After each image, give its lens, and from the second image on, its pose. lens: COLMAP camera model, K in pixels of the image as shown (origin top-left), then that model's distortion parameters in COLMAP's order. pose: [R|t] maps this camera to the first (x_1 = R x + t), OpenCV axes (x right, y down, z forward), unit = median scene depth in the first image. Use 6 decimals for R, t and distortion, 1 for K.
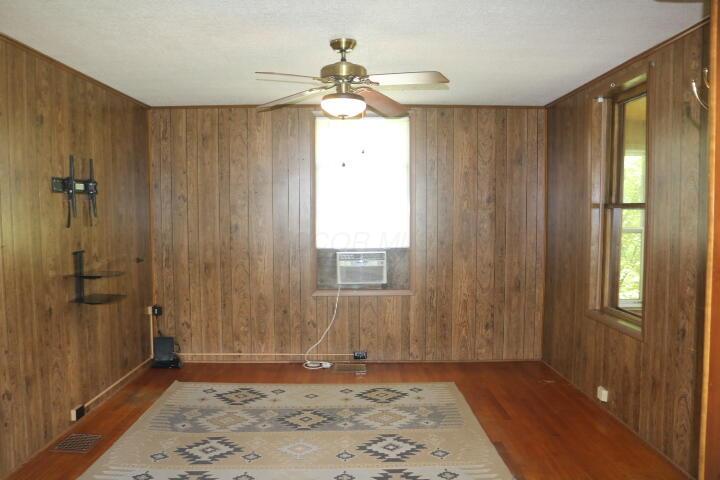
lens RADIAL K [[593.8, 0, 356.7], [0, 593.8, 248.9], [0, 0, 1]] dist [-0.159145, 0.130040]
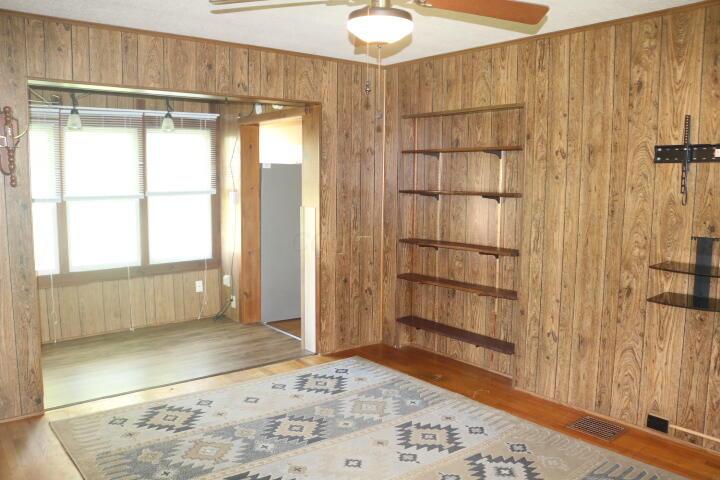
lens RADIAL K [[593.8, 0, 356.7], [0, 593.8, 248.9], [0, 0, 1]] dist [-0.159145, 0.130040]
pose [[-0.784775, 0.068532, -0.615980, 0.354573], [-0.045420, 0.984836, 0.167437, -0.086237], [0.618114, 0.159378, -0.769762, 1.283139]]
